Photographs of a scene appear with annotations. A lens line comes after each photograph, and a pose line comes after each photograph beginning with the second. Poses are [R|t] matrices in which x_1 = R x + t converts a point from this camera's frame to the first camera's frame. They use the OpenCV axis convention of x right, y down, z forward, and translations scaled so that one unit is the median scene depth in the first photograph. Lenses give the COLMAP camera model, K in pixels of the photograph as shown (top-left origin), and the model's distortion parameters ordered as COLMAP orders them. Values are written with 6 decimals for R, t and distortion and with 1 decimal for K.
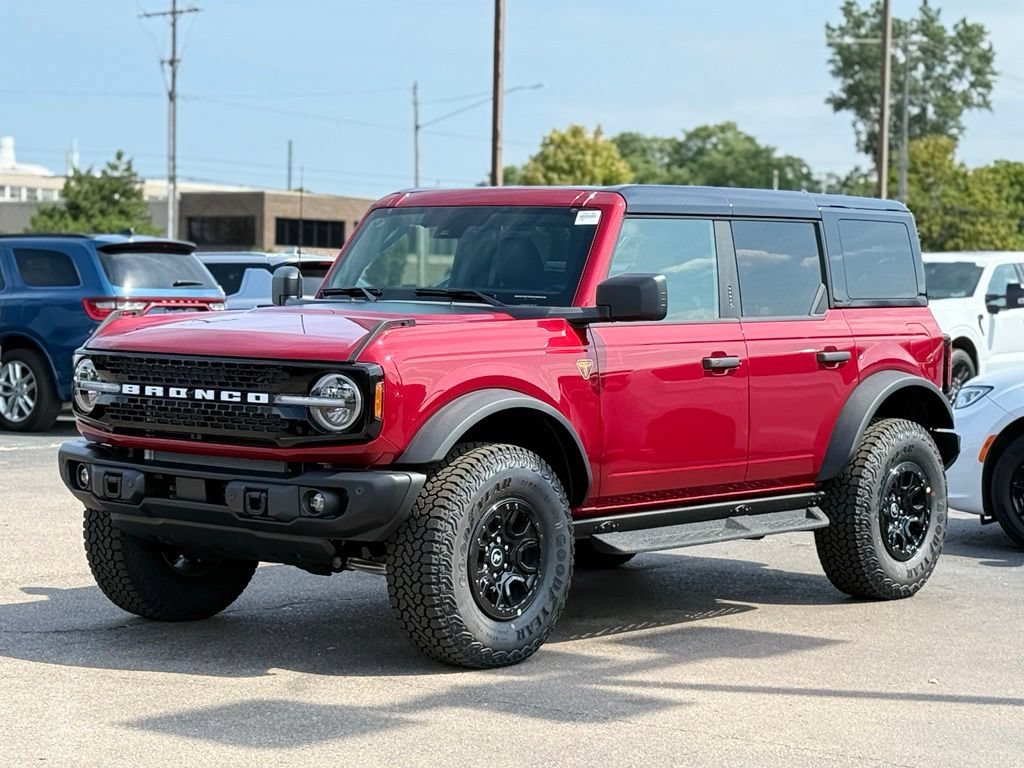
lens RADIAL K [[2382.7, 0, 512.0], [0, 2382.7, 384.0], [0, 0, 1]] dist [0.145718, 0.083332]
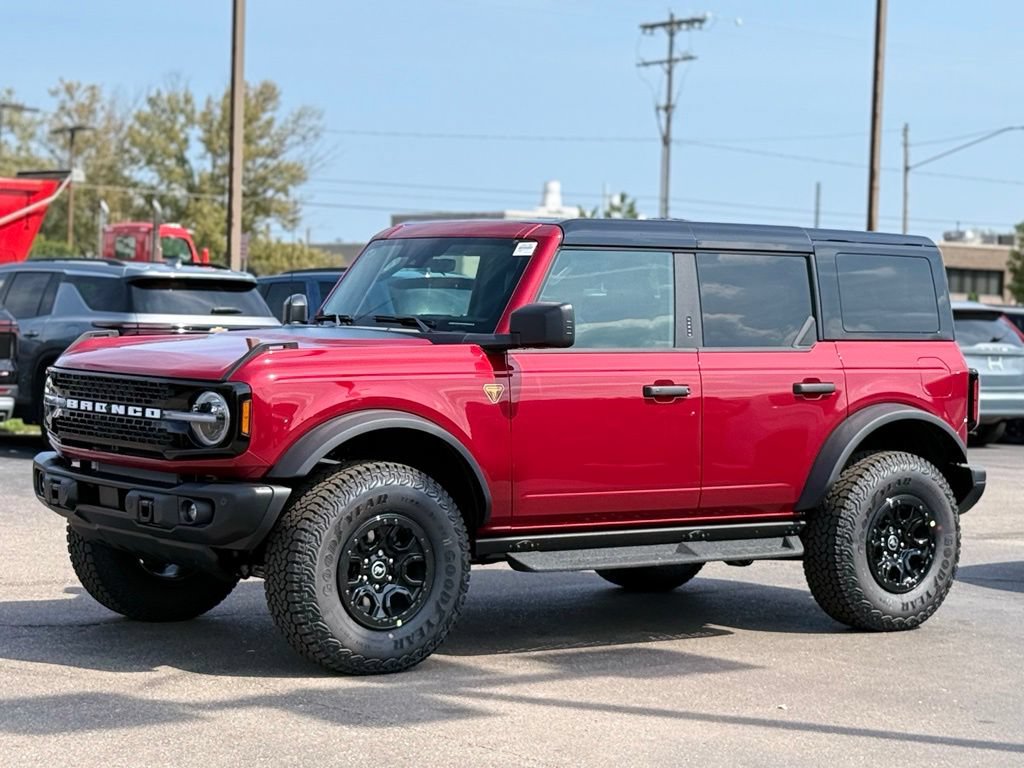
lens RADIAL K [[2322.1, 0, 512.0], [0, 2322.1, 384.0], [0, 0, 1]] dist [0.128629, -0.177232]
pose [[0.974279, 0.017561, -0.224661, 0.265313], [-0.021045, 0.999692, -0.013125, 0.002798], [0.224362, 0.017515, 0.974348, 0.011552]]
